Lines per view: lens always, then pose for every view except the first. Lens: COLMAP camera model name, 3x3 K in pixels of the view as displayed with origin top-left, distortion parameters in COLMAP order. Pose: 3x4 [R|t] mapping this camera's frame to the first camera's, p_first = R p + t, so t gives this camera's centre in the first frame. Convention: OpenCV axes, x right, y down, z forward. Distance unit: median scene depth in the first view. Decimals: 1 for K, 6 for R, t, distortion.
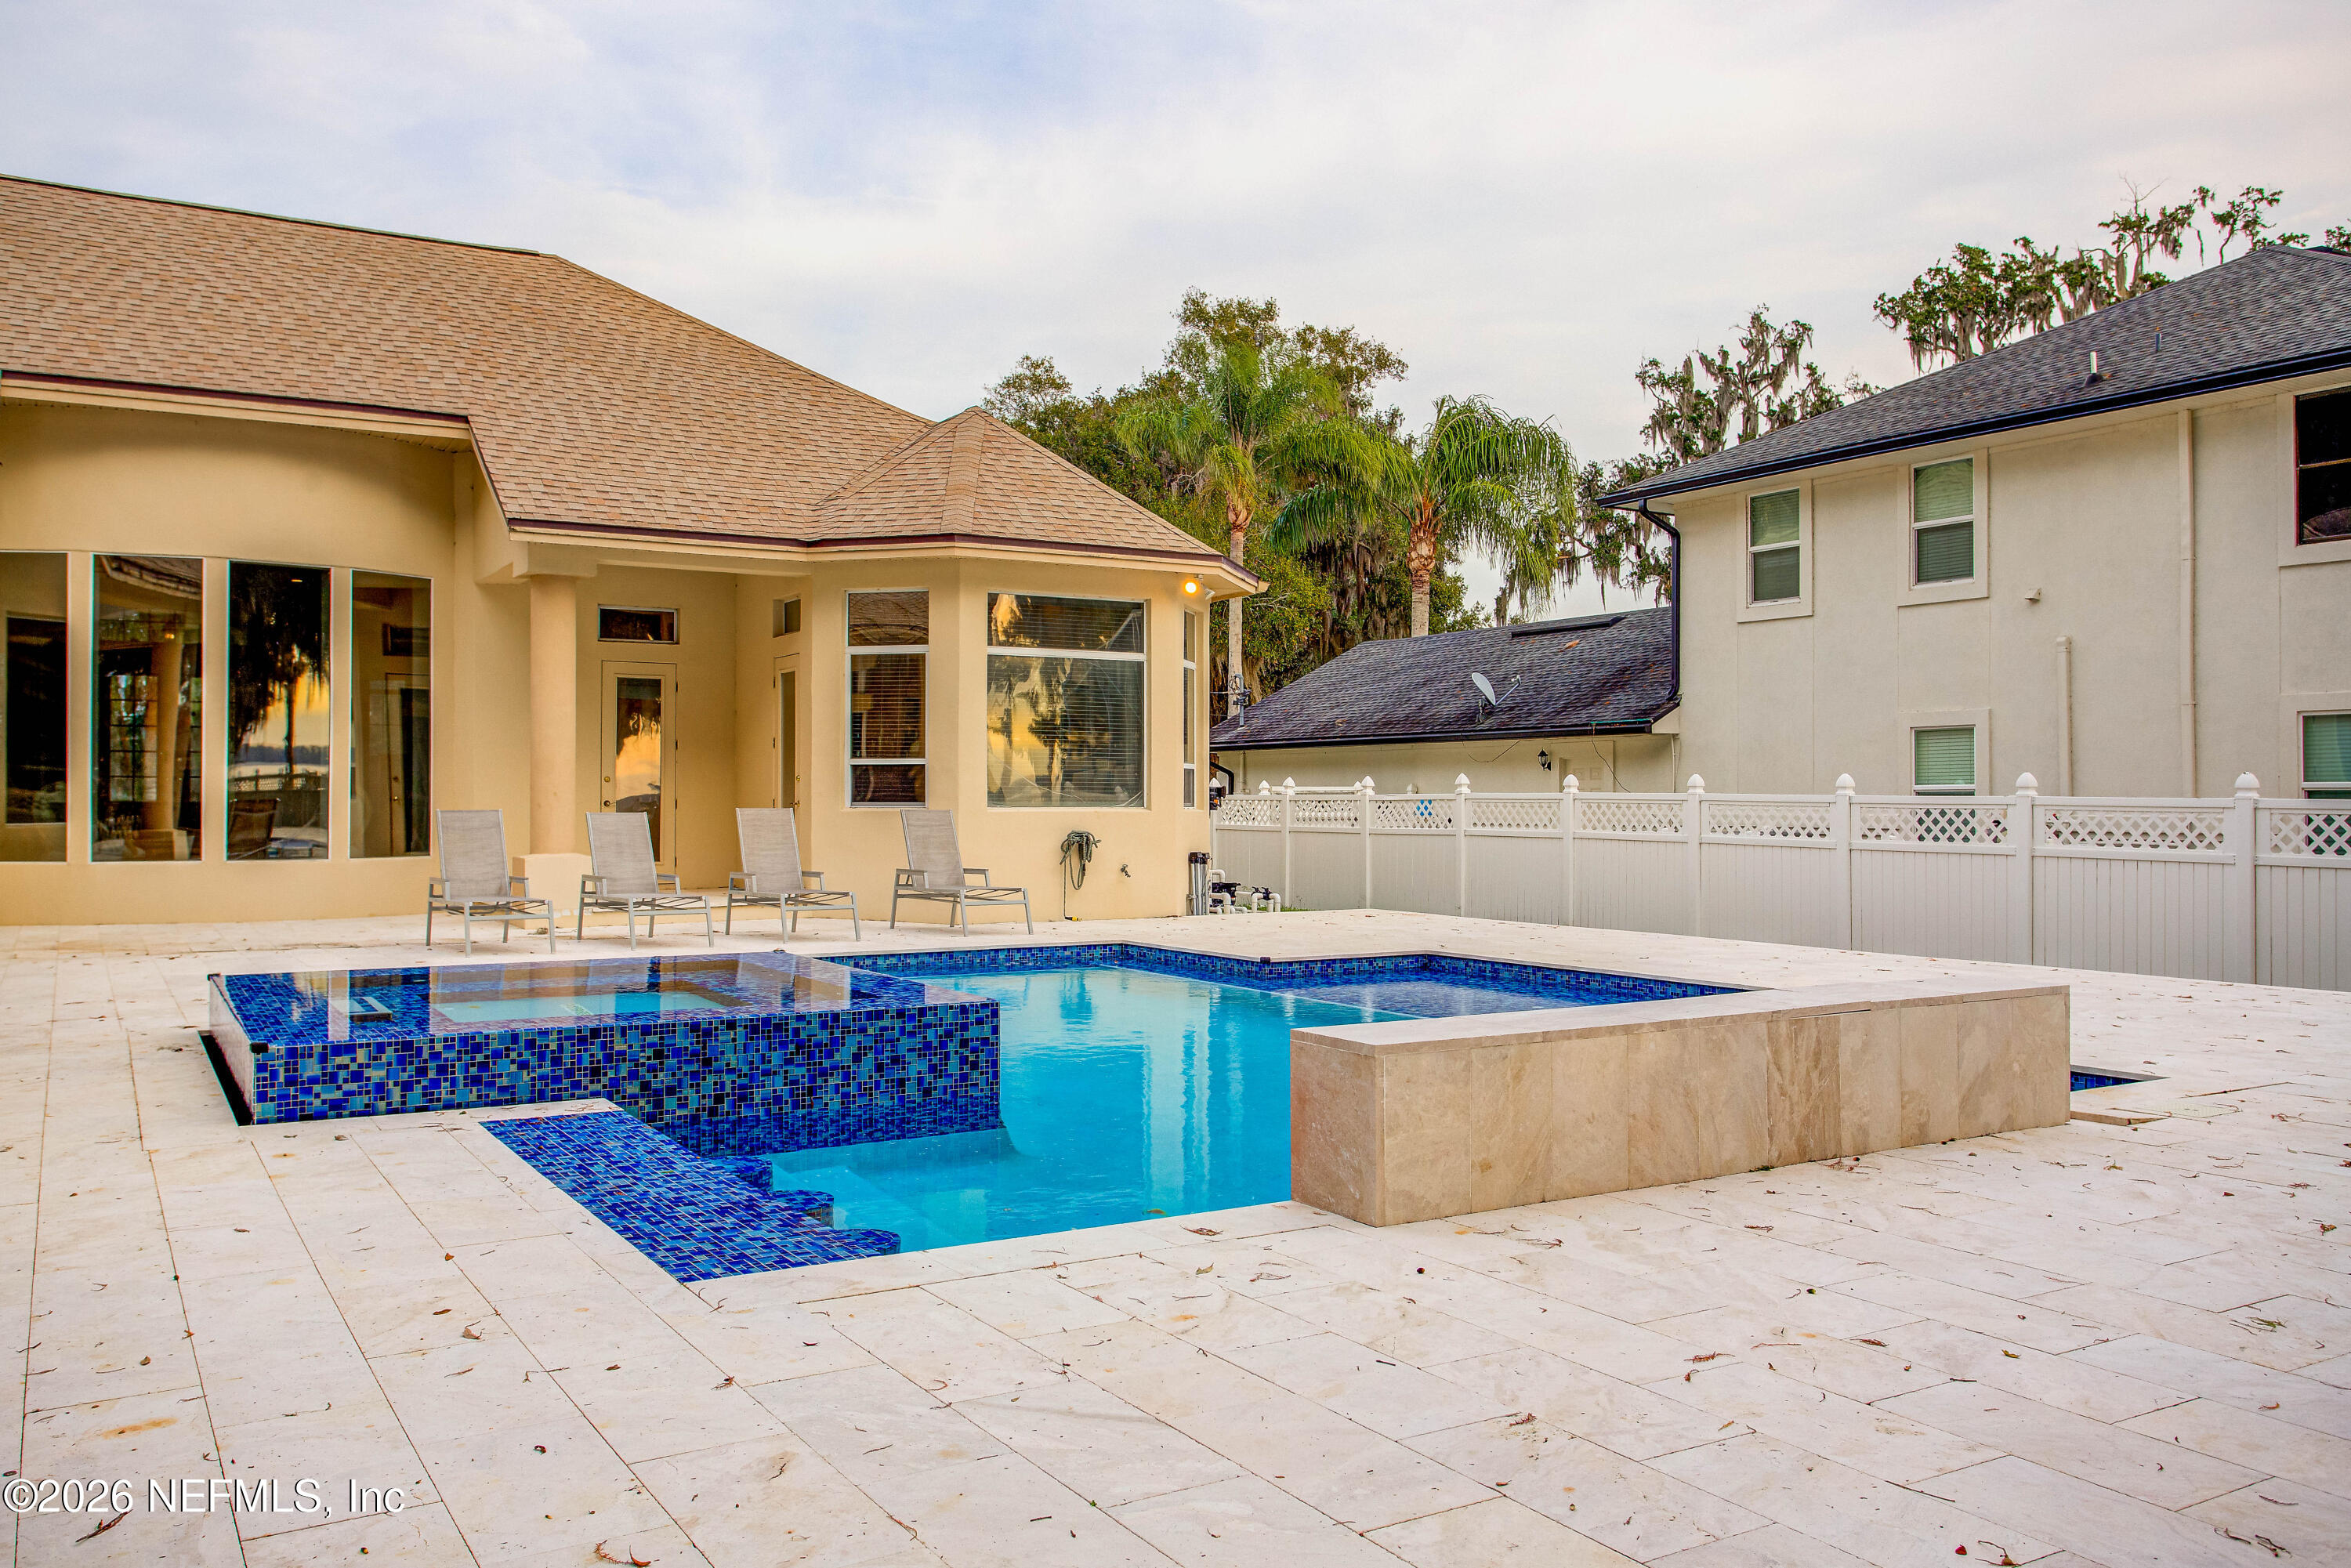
lens RADIAL K [[1849.8, 0, 1179.4], [0, 1849.8, 789.7], [0, 0, 1]] dist [-0.007169, 0.000184]
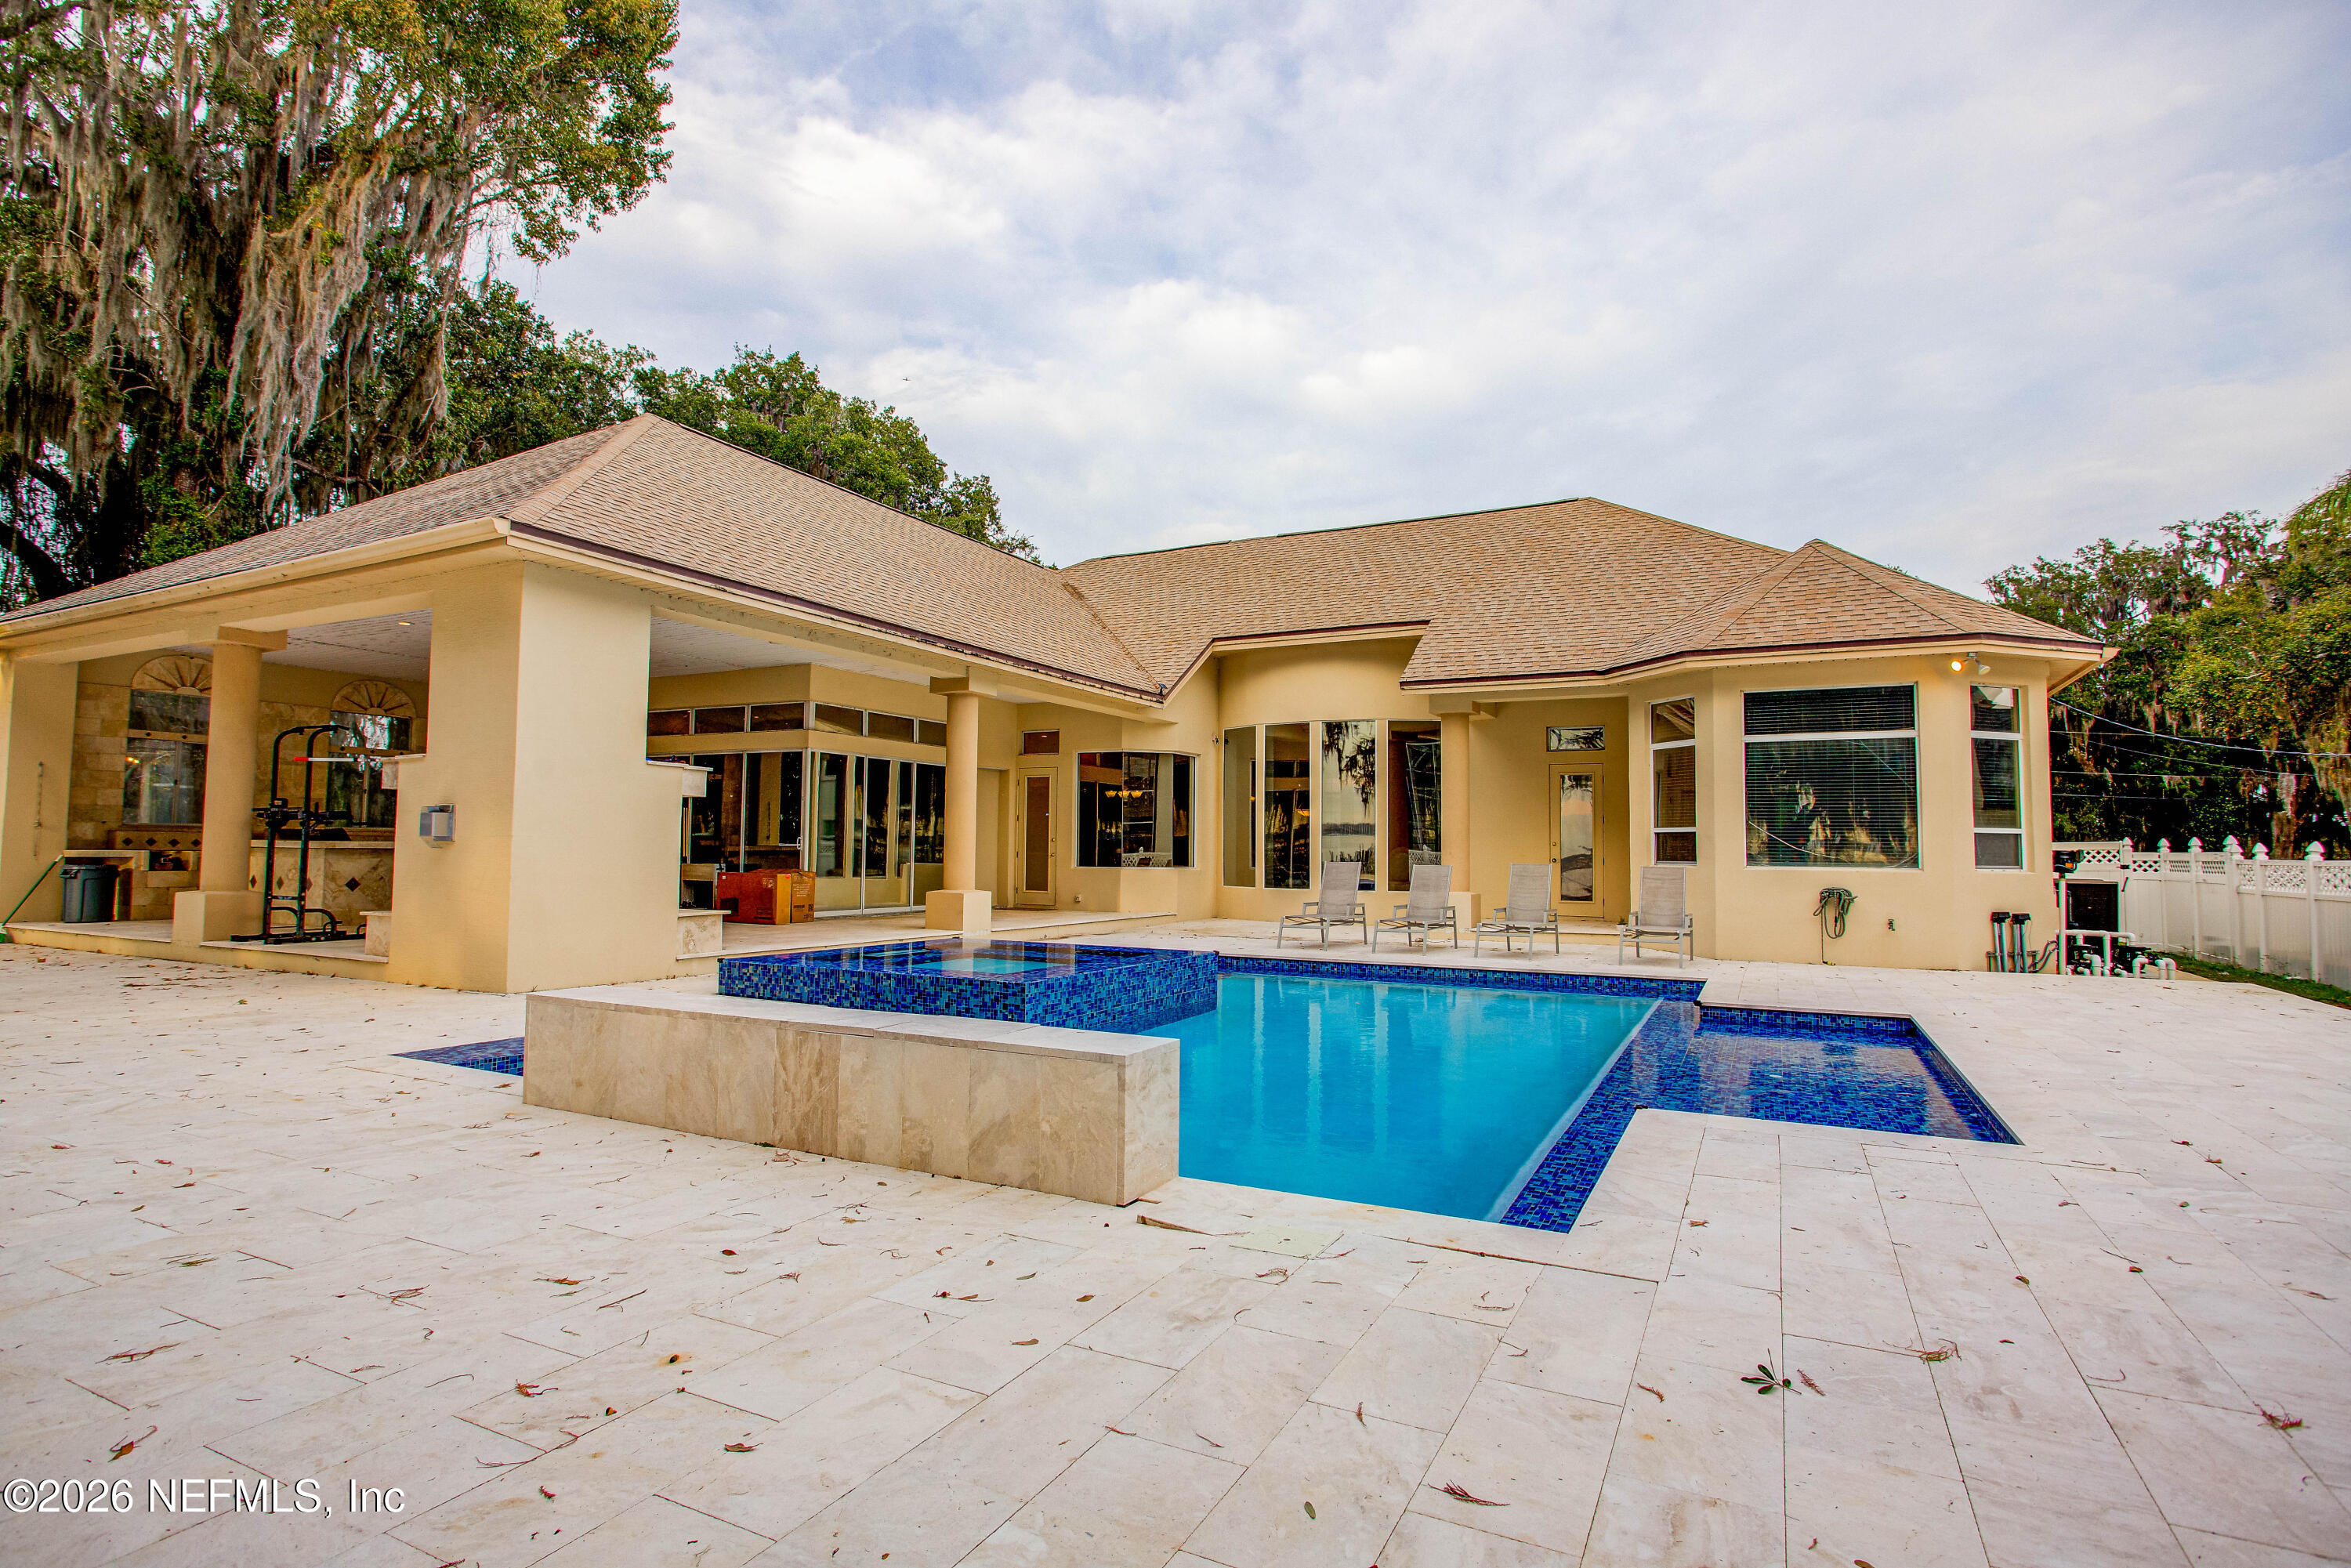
lens RADIAL K [[1192.9, 0, 1169.8], [0, 1192.9, 775.3], [0, 0, 1]] dist [-0.018251, 0.007382]
pose [[0.515908, -0.050374, -0.855162, 1.078438], [-0.005619, 0.998049, -0.062181, 0.001971], [0.856626, 0.036885, 0.514618, 0.749246]]
